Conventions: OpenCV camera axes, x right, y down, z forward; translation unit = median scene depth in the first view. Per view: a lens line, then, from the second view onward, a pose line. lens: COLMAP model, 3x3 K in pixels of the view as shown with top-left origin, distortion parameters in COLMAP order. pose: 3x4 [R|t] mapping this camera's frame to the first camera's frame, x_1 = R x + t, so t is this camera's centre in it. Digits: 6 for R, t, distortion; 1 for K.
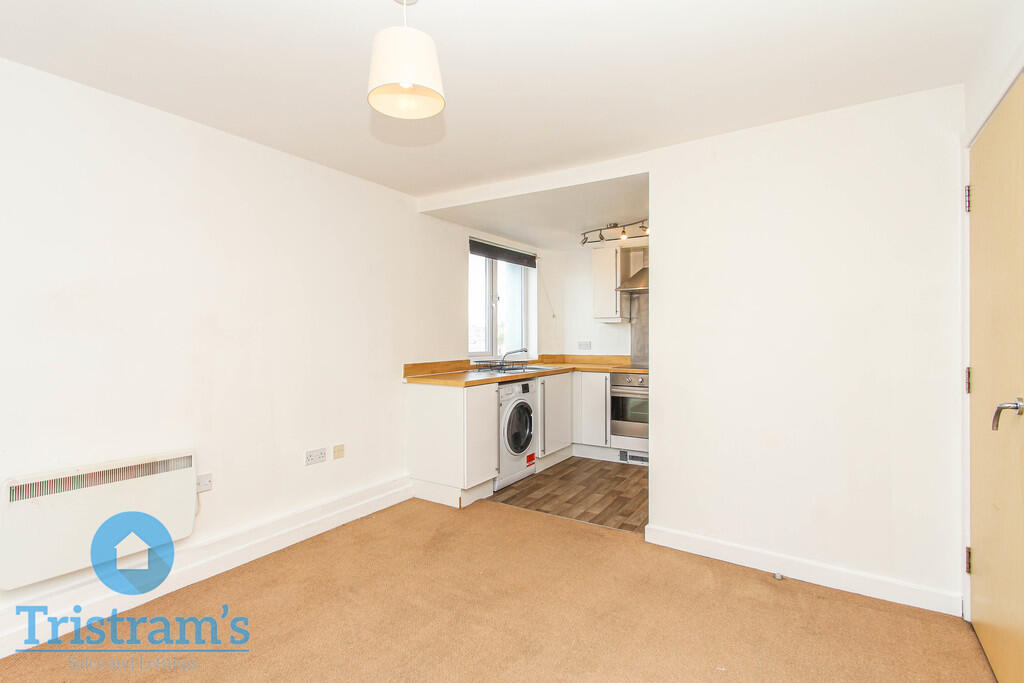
lens RADIAL K [[481.7, 0, 512.0], [0, 481.7, 341.5], [0, 0, 1]] dist [0.000981, 0.000015]
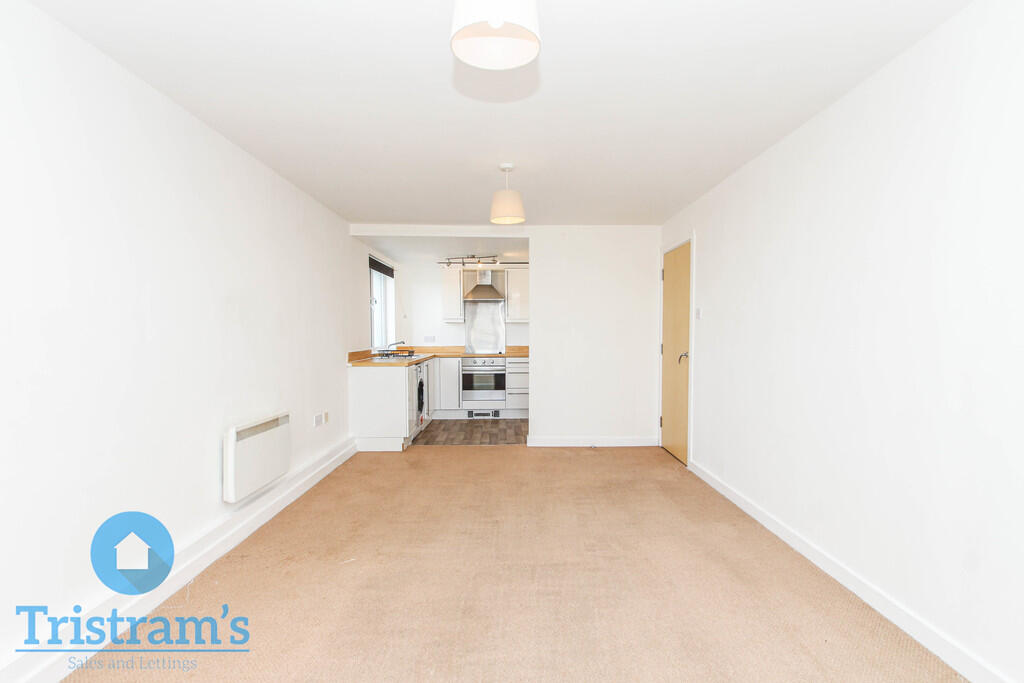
lens RADIAL K [[474.0, 0, 517.8], [0, 474.0, 359.6], [0, 0, 1]] dist [-0.000504, -0.000248]
pose [[0.825632, -0.028001, 0.563514, -0.493255], [0.004284, 0.999050, 0.043365, 0.011230], [-0.564193, -0.033389, 0.824967, -0.281477]]
